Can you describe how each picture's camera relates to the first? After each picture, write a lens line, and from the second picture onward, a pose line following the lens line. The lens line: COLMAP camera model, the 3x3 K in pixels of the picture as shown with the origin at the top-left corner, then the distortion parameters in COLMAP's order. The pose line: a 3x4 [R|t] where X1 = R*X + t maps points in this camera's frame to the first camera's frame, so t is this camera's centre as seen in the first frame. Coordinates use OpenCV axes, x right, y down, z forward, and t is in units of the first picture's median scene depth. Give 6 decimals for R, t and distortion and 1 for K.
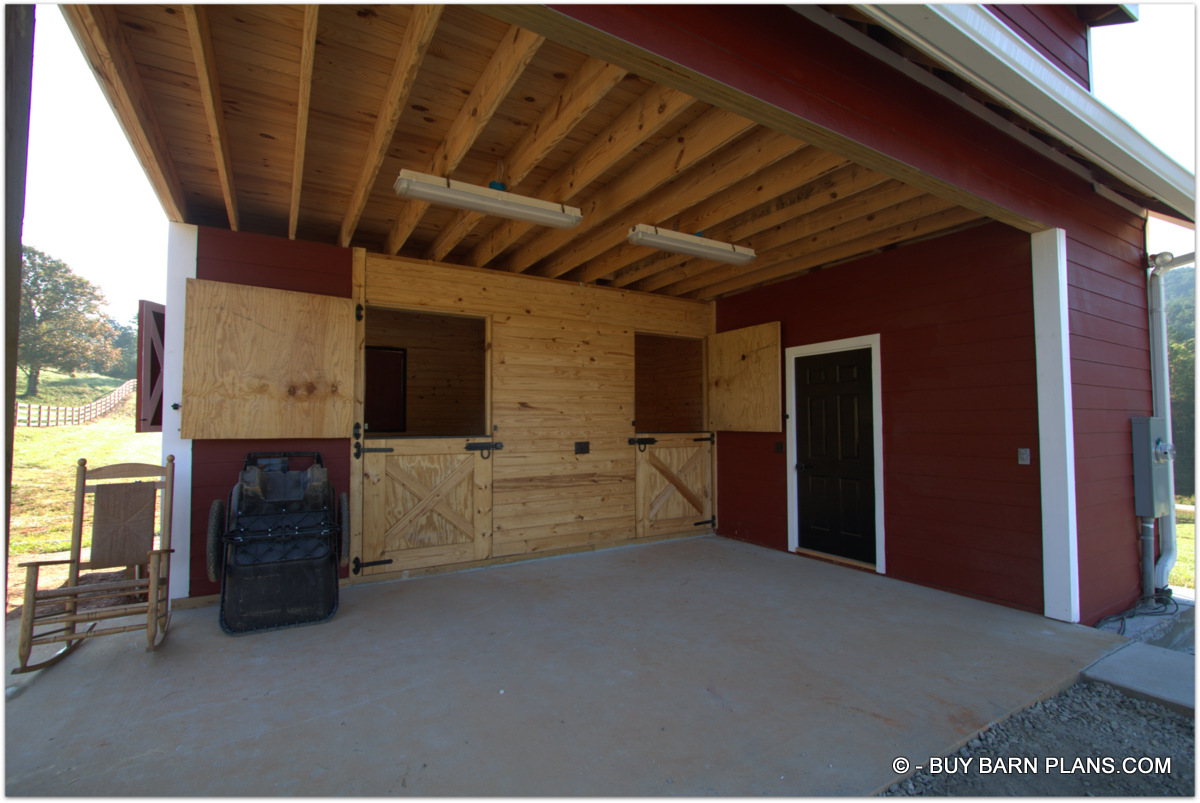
lens RADIAL K [[548.4, 0, 605.0], [0, 548.4, 406.0], [0, 0, 1]] dist [-0.015274, -0.000664]
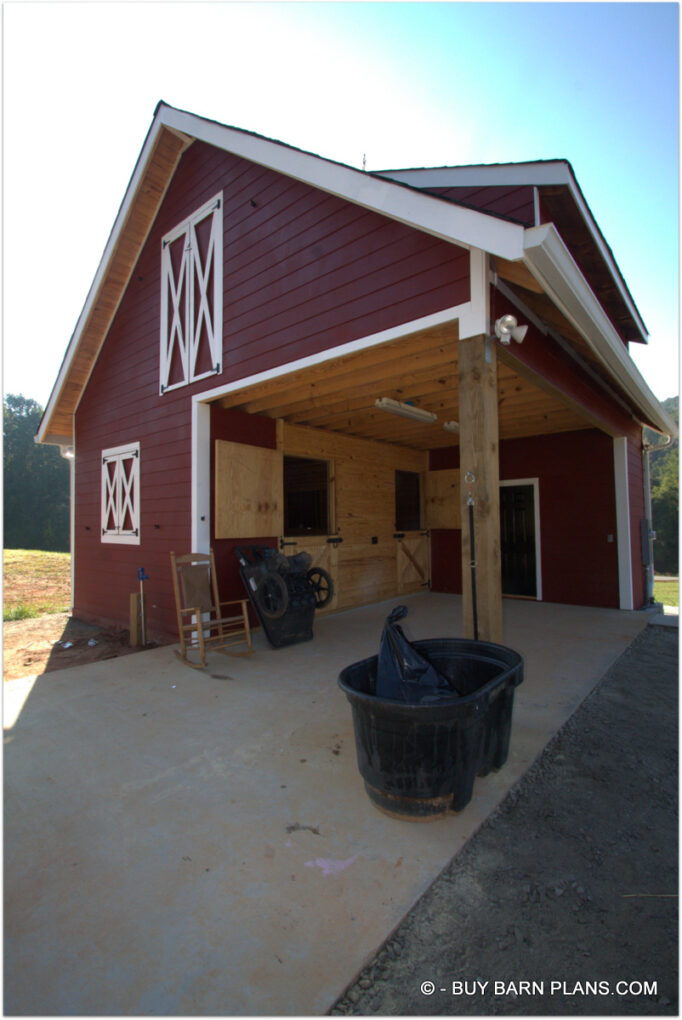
lens RADIAL K [[466.1, 0, 336.7], [0, 466.1, 506.0], [0, 0, 1]] dist [-0.015274, -0.000664]
pose [[0.948884, 0.000676, 0.315624, -0.635780], [0.001127, 0.999984, -0.005529, -0.020915], [-0.315623, 0.005602, 0.948868, -0.315455]]
